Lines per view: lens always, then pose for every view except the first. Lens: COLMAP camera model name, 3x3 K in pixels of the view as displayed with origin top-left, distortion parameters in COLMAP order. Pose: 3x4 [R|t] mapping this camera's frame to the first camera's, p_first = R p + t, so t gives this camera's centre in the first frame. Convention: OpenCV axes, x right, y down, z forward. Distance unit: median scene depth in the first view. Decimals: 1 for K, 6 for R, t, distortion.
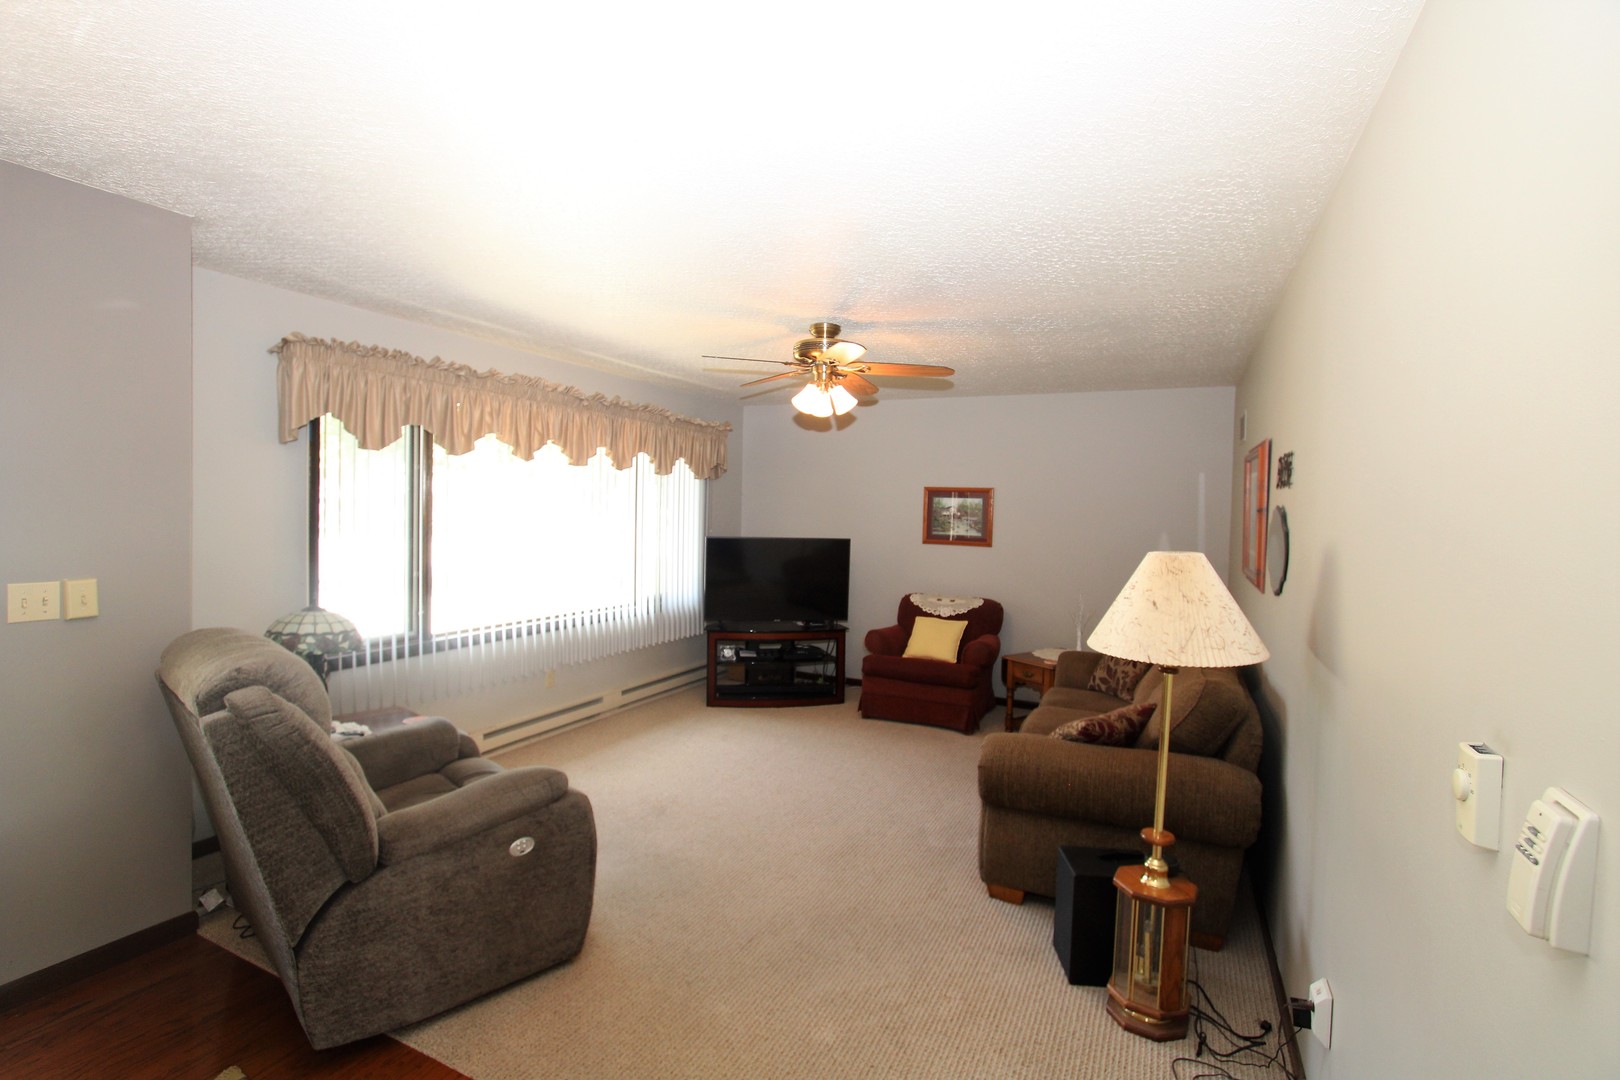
lens RADIAL K [[757.8, 0, 810.0], [0, 757.8, 540.0], [0, 0, 1]] dist [-0.022079, 0.000376]
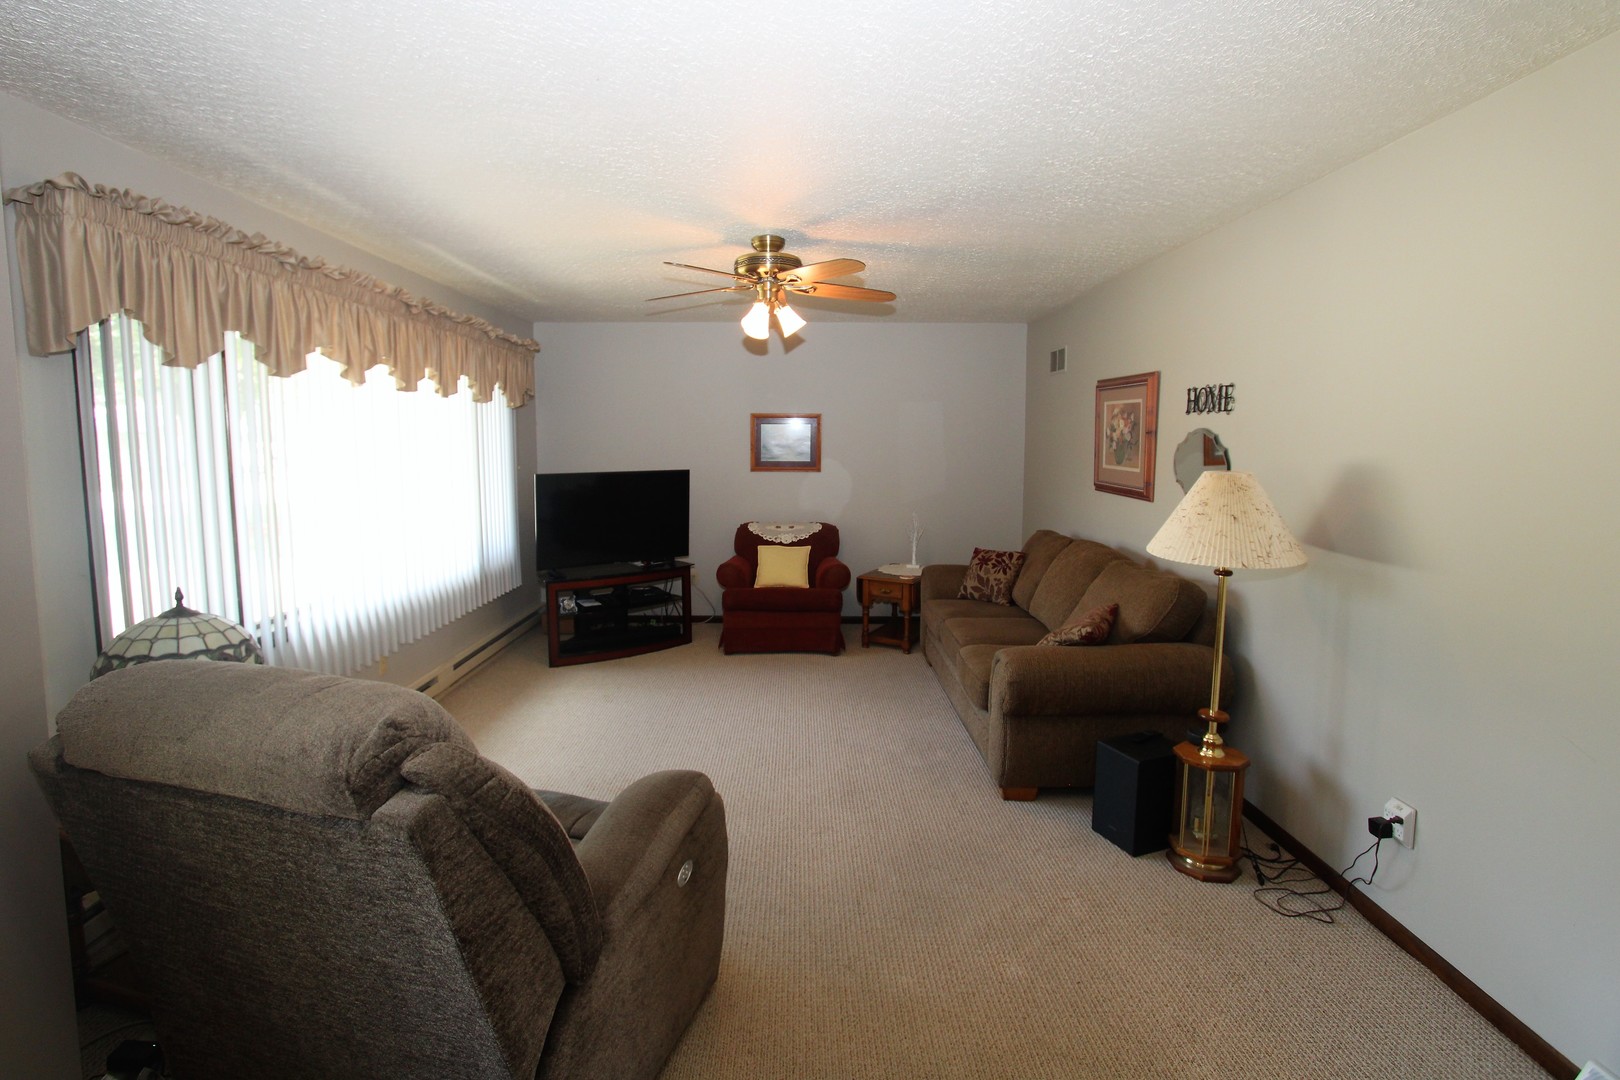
lens RADIAL K [[750.4, 0, 806.4], [0, 750.4, 513.7], [0, 0, 1]] dist [-0.018075, 0.000197]
pose [[0.898117, -0.066692, 0.434669, -0.301493], [0.038345, 0.996545, 0.073673, -0.013838], [-0.438081, -0.049500, 0.897572, 0.128062]]
